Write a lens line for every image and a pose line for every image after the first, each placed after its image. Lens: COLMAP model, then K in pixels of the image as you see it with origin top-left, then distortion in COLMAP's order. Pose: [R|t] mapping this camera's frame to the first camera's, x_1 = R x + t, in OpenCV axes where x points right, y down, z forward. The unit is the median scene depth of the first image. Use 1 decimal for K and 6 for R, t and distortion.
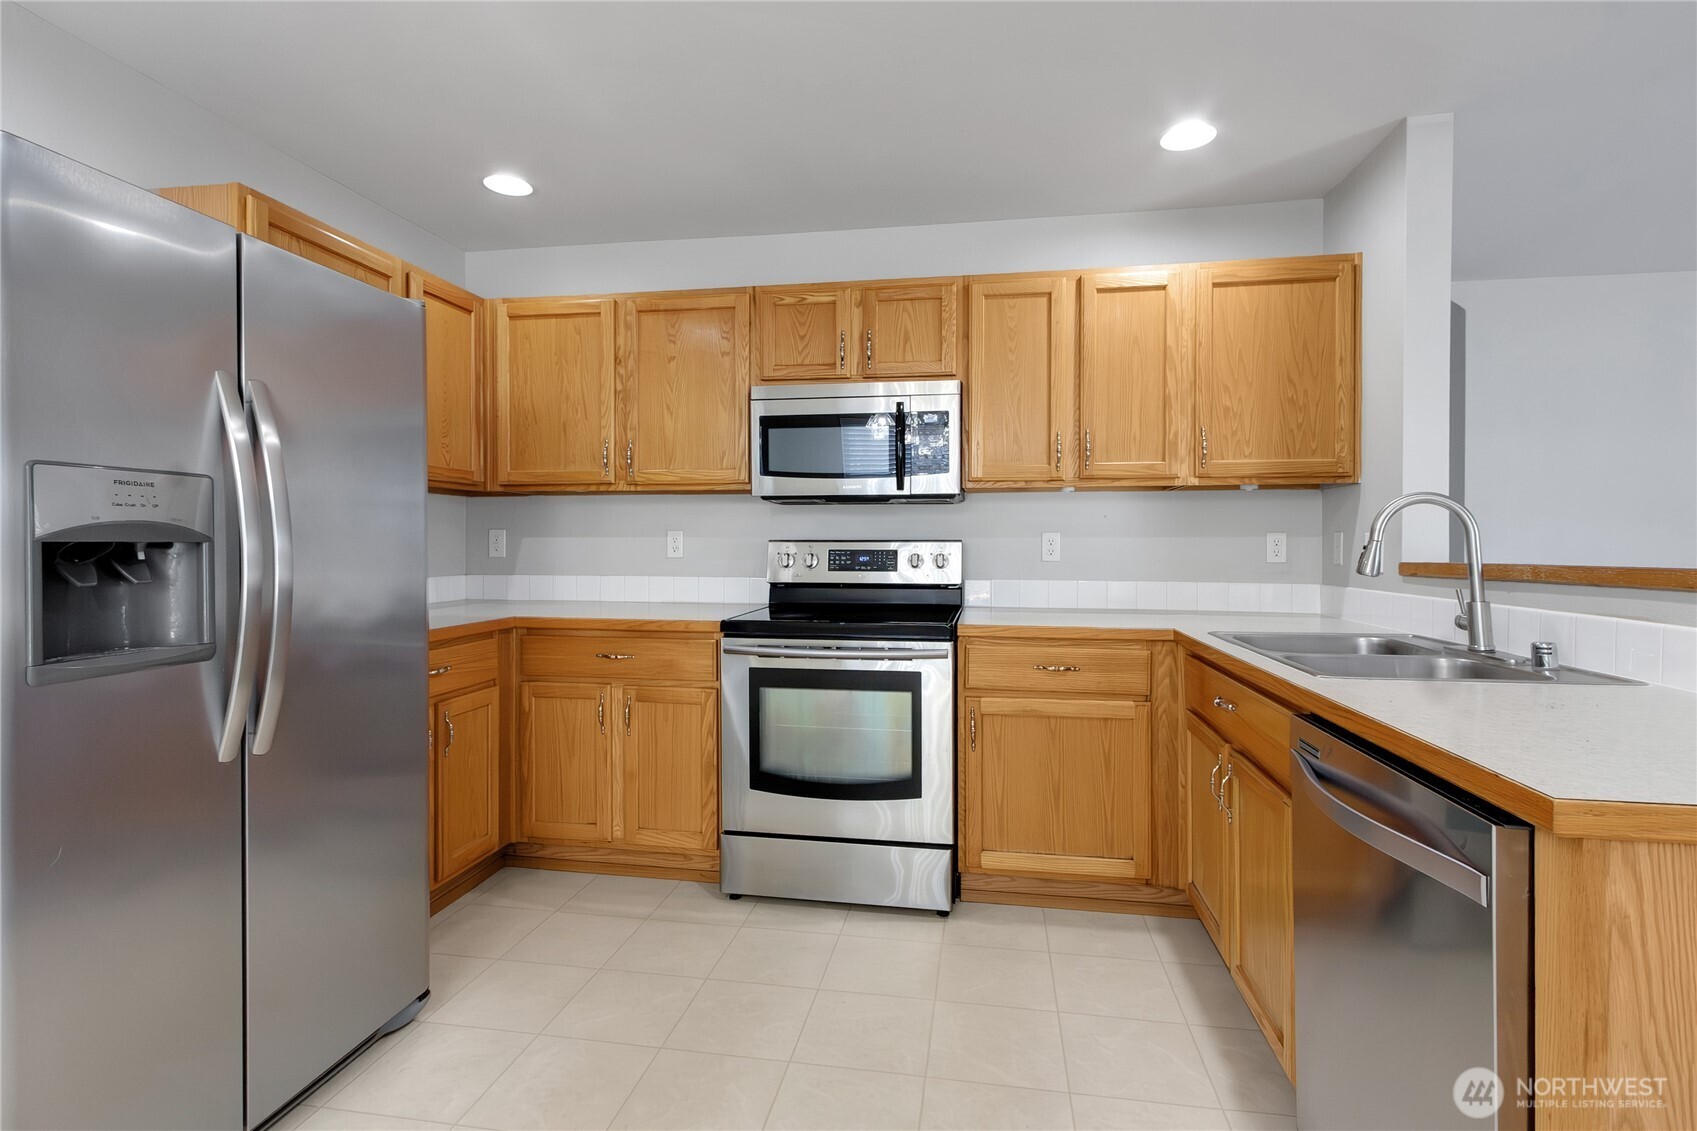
lens RADIAL K [[792.4, 0, 851.6], [0, 792.4, 548.3], [0, 0, 1]] dist [-0.001458, -0.000393]
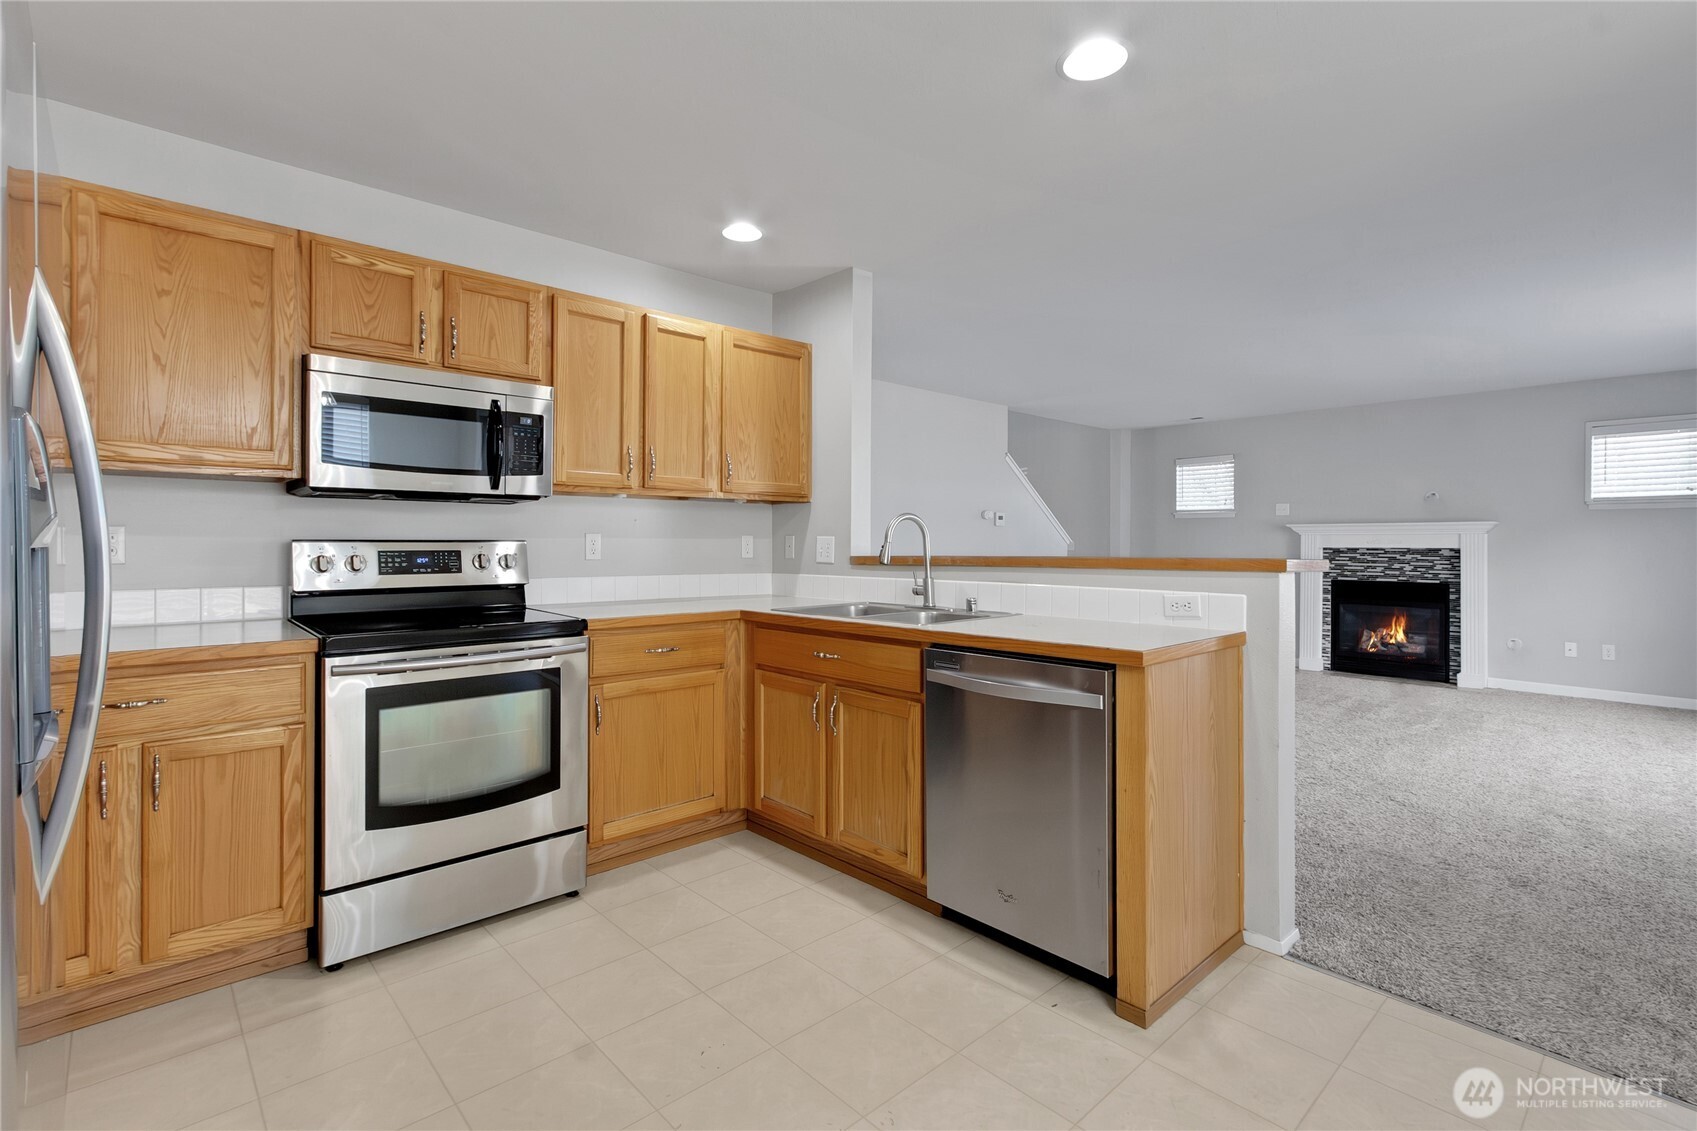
lens RADIAL K [[787.8, 0, 835.4], [0, 787.8, 543.8], [0, 0, 1]] dist [0.000669, -0.000325]
pose [[0.620130, -0.001350, 0.784498, -0.452252], [0.003190, 0.999995, -0.000801, -0.004221], [-0.784492, 0.002999, 0.620131, 0.065935]]
